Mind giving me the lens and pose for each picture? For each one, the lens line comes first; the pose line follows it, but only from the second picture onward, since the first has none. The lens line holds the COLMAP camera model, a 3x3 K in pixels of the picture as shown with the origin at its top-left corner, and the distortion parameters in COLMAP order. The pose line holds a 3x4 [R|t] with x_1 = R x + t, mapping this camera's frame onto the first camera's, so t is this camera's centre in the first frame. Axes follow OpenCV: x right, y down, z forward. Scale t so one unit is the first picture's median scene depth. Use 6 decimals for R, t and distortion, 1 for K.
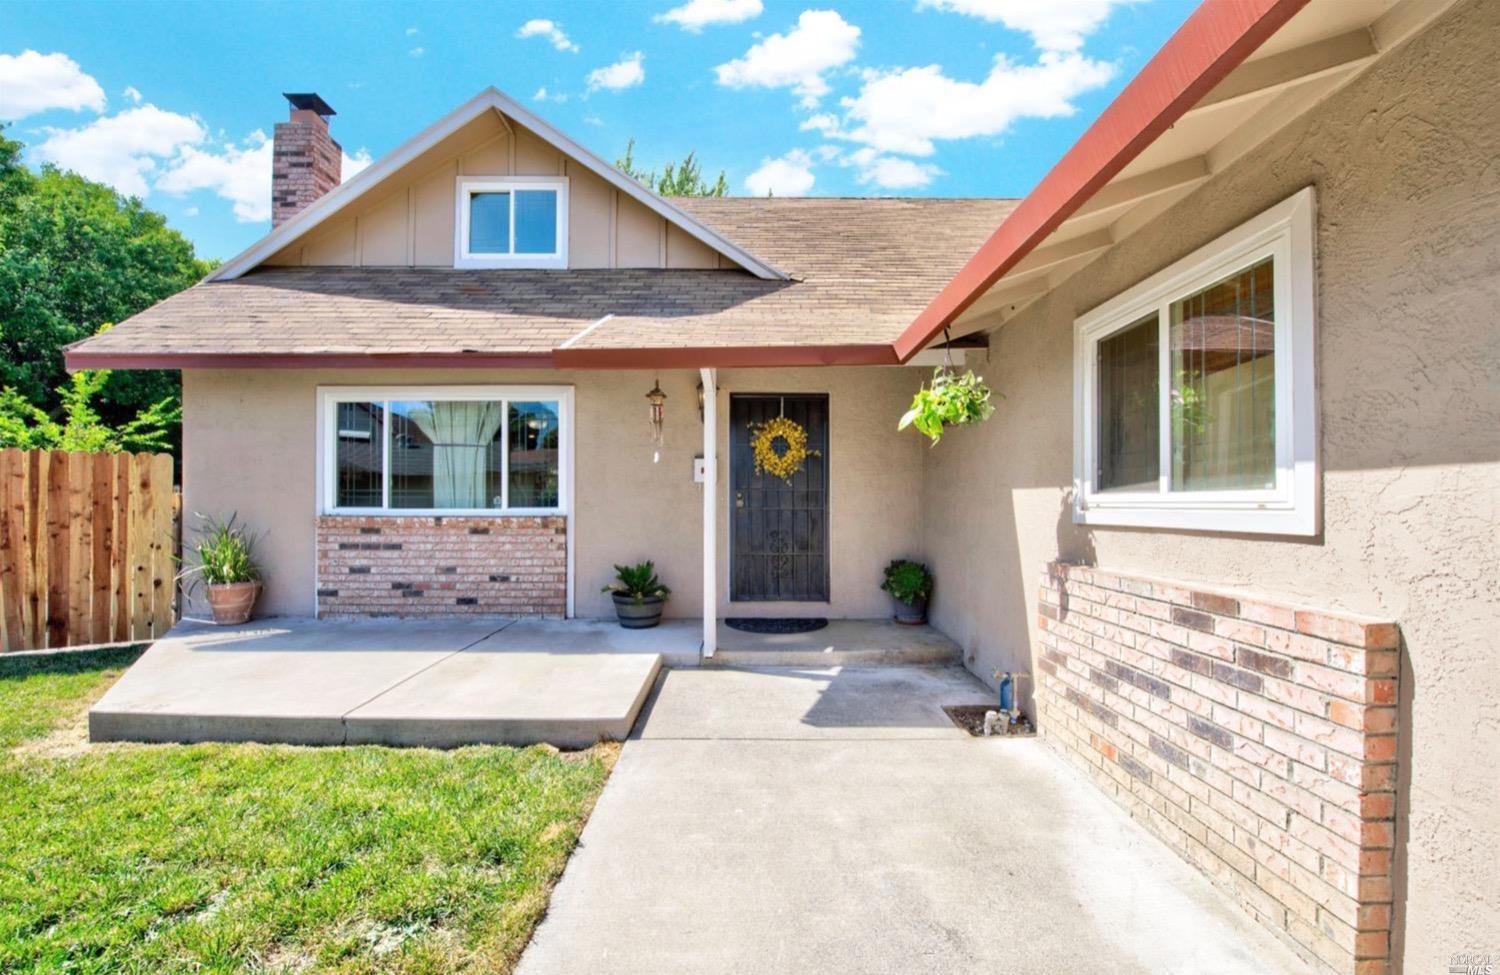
lens RADIAL K [[591.9, 0, 752.4], [0, 591.9, 498.1], [0, 0, 1]] dist [-0.001783, -0.000765]
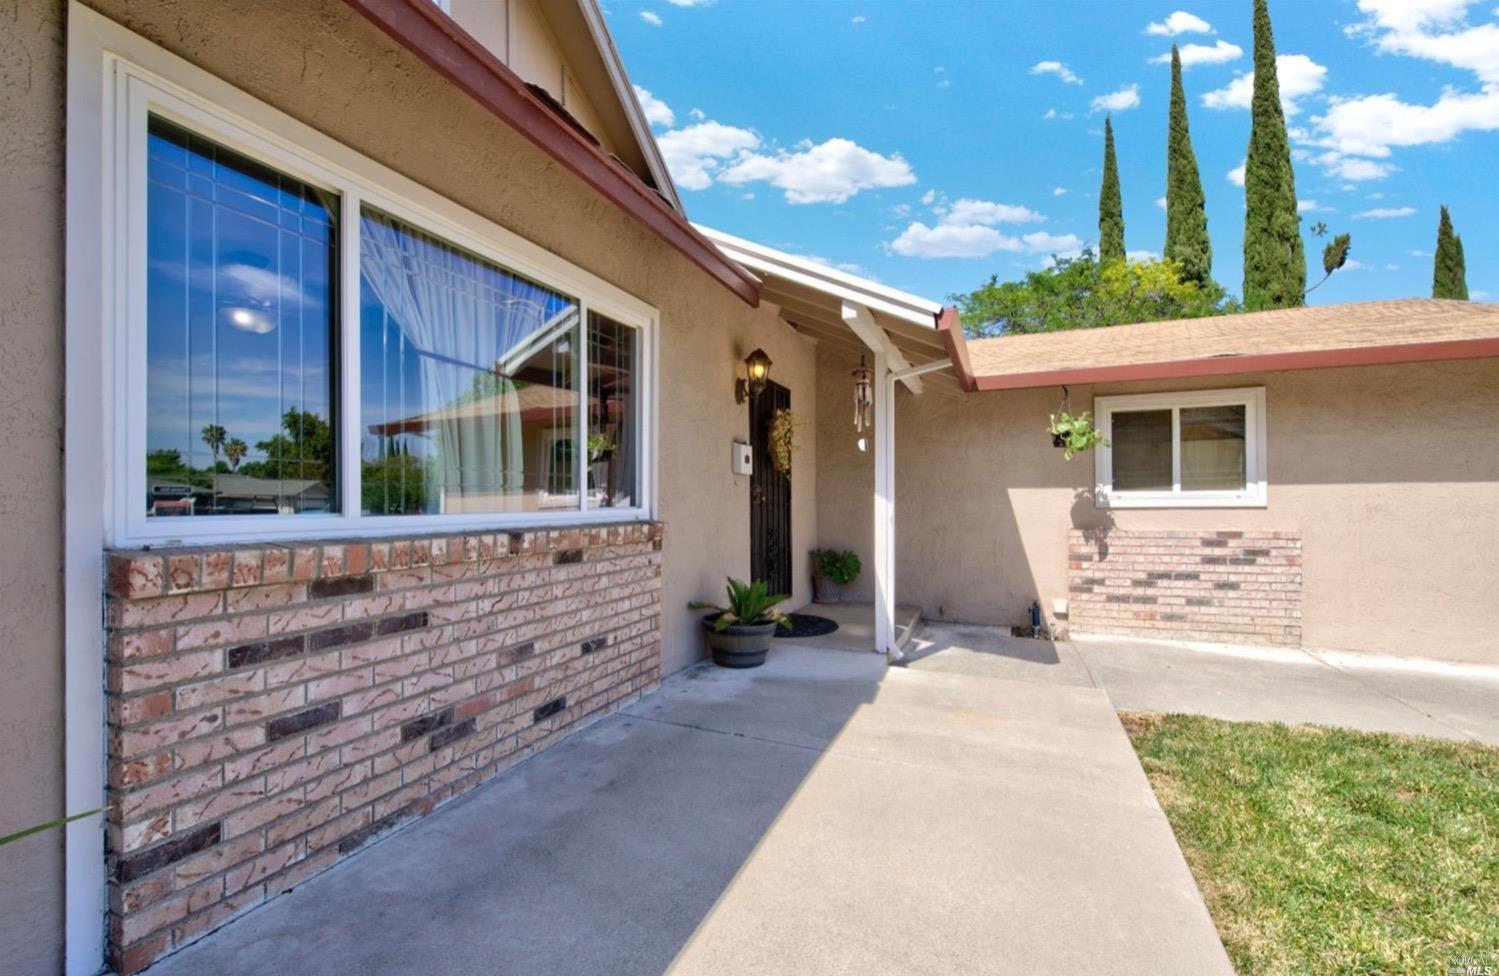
lens RADIAL K [[601.3, 0, 752.3], [0, 601.3, 498.2], [0, 0, 1]] dist [-0.007903, -0.000049]
pose [[0.394260, -0.000561, 0.918999, -0.857158], [-0.000919, 0.999999, 0.001005, 0.006729], [-0.918999, -0.001240, 0.394259, 0.667217]]
